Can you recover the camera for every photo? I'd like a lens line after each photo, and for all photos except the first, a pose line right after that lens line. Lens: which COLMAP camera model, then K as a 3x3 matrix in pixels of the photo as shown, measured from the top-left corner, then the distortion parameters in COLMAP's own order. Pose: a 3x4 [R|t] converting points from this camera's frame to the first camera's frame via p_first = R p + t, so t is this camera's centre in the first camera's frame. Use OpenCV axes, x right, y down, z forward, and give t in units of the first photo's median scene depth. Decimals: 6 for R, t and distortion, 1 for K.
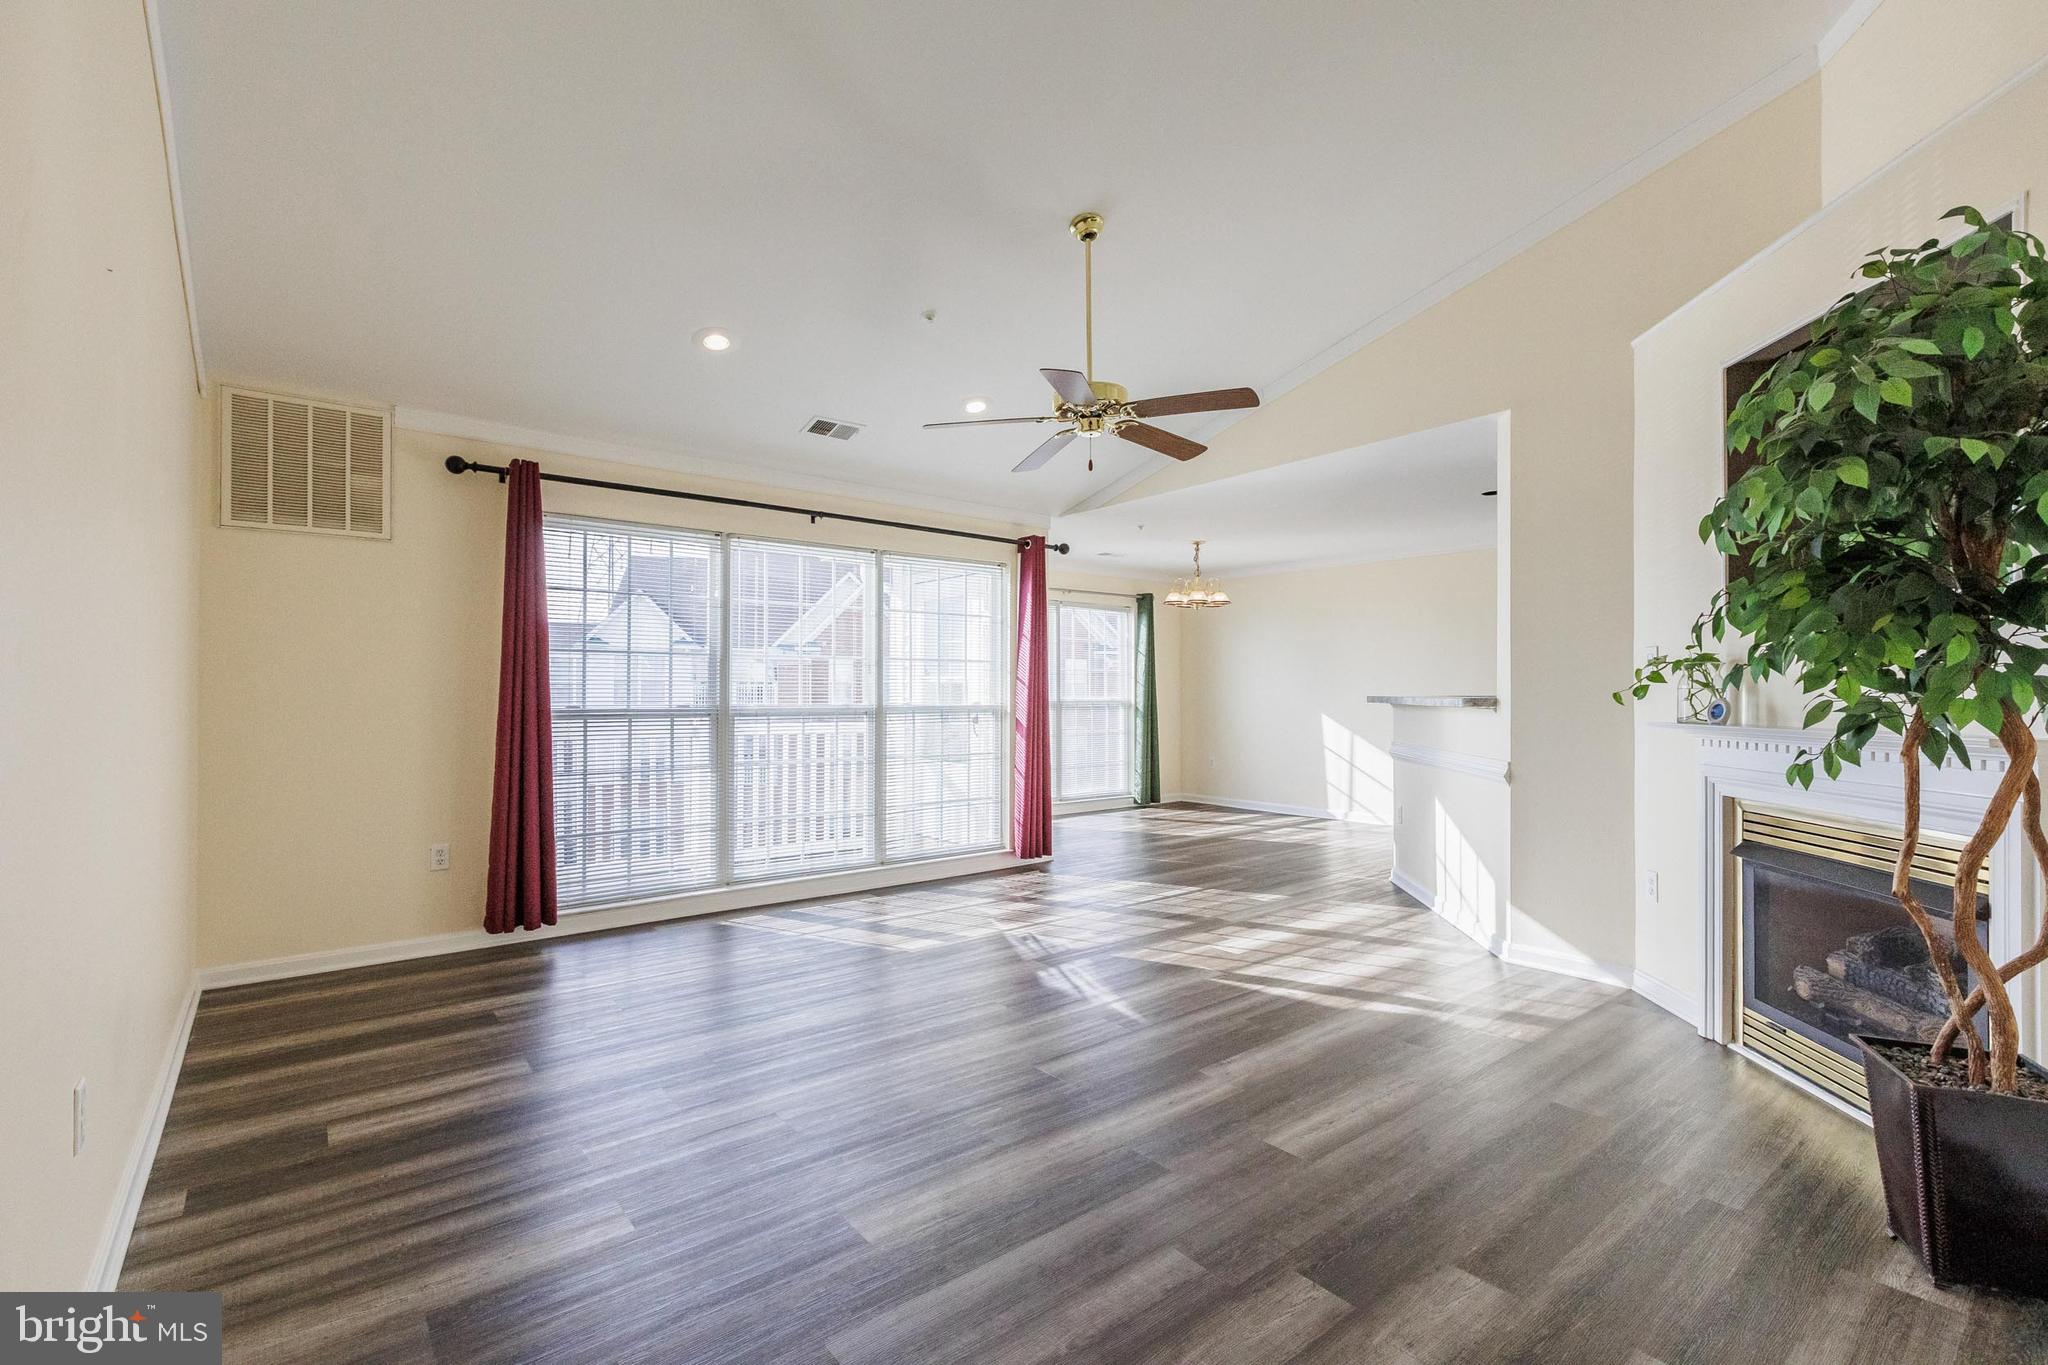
lens RADIAL K [[917.3, 0, 1024.0], [0, 917.3, 682.5], [0, 0, 1]] dist [-0.000767, -0.000069]
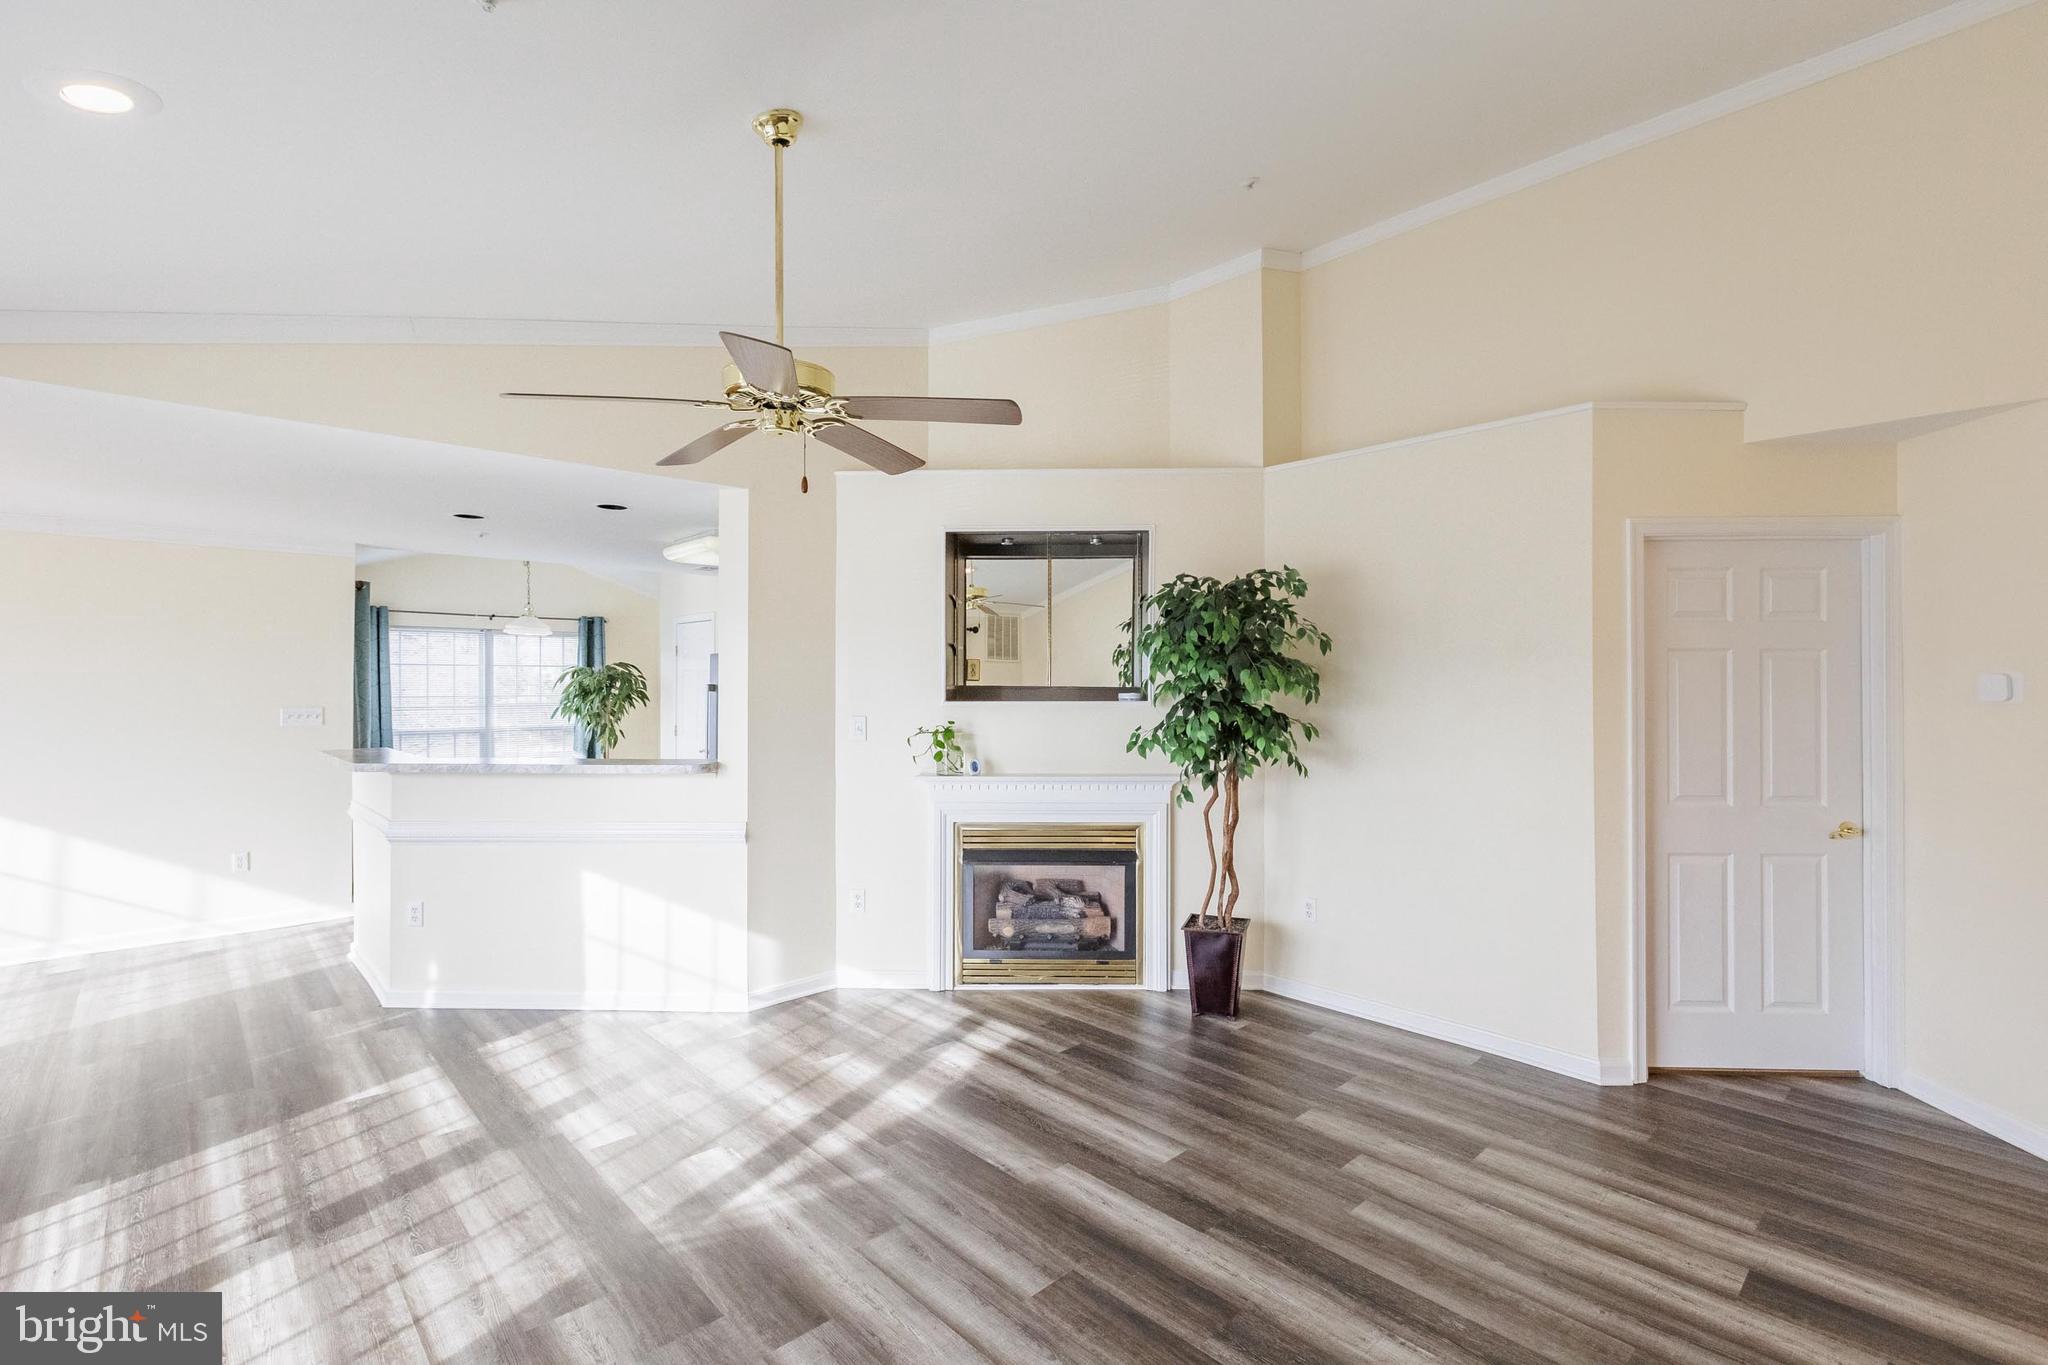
lens RADIAL K [[917.3, 0, 1024.0], [0, 917.3, 682.5], [0, 0, 1]] dist [-0.000767, -0.000069]
pose [[-0.084958, 0.004185, 0.996376, -0.757287], [-0.012289, 0.999911, -0.005248, -0.100120], [-0.996309, -0.012690, -0.084899, 1.058207]]
